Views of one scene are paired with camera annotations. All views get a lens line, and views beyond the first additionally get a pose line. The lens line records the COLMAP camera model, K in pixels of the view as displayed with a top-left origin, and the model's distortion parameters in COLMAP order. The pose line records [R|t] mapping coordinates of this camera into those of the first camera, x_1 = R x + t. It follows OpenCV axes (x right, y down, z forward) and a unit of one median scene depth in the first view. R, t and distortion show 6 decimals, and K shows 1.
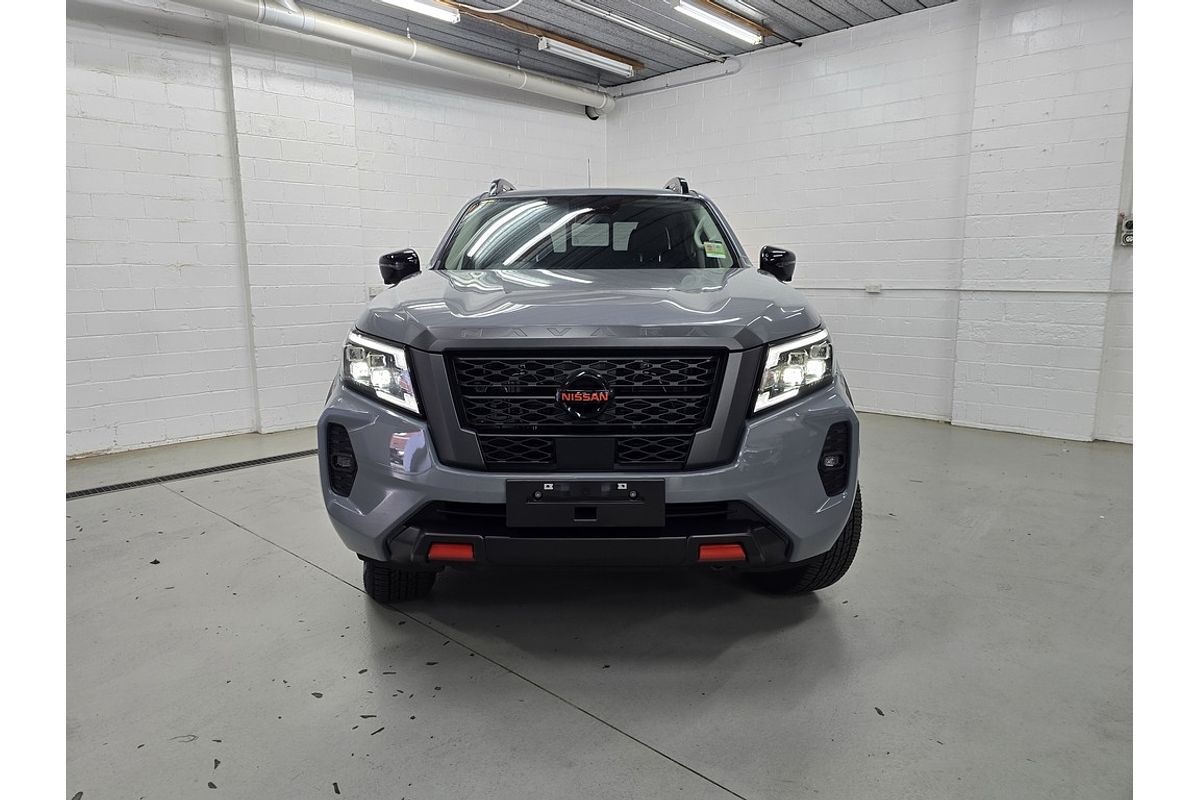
lens RADIAL K [[755.5, 0, 600.0], [0, 755.5, 400.0], [0, 0, 1]] dist [0.051248, -0.040882]
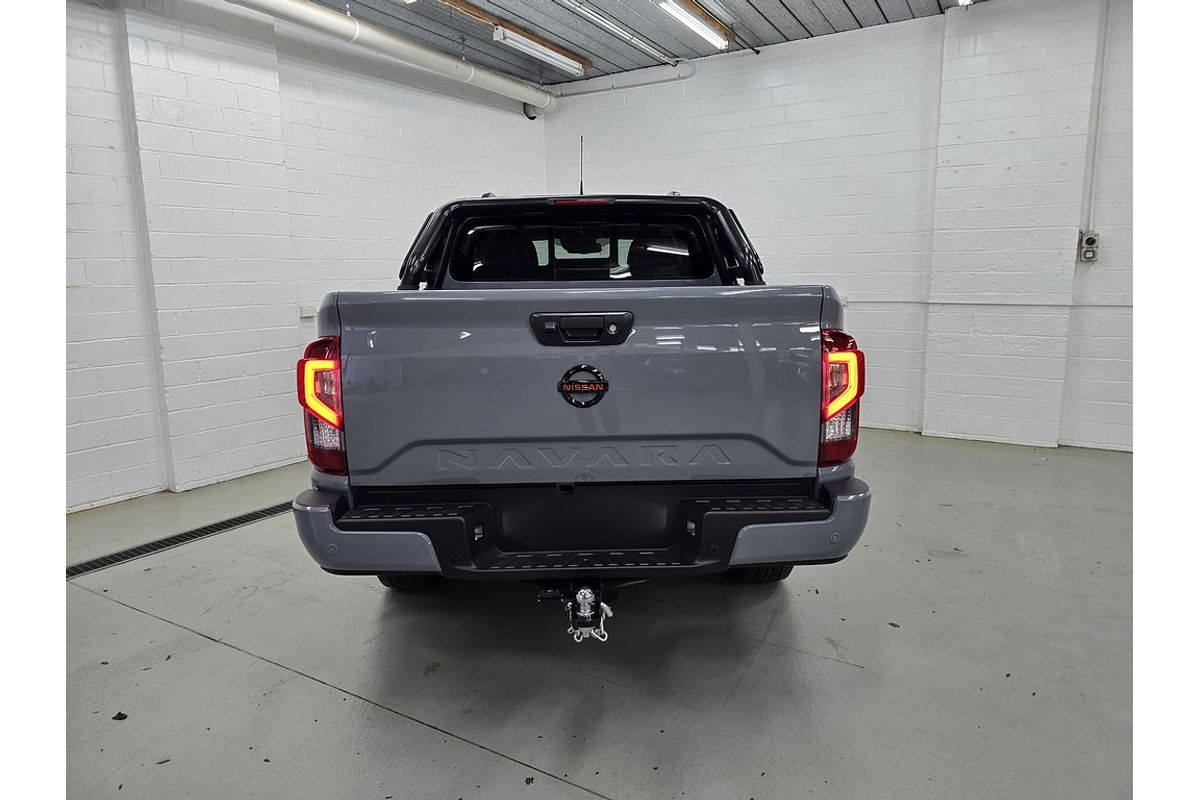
lens RADIAL K [[738.0, 0, 601.4], [0, 738.0, 386.3], [0, 0, 1]] dist [0.048987, -0.036980]
pose [[0.975767, -0.038114, 0.215465, -0.168794], [0.039741, 0.999205, -0.003222, -0.046932], [-0.215171, 0.011706, 0.976506, 0.127987]]
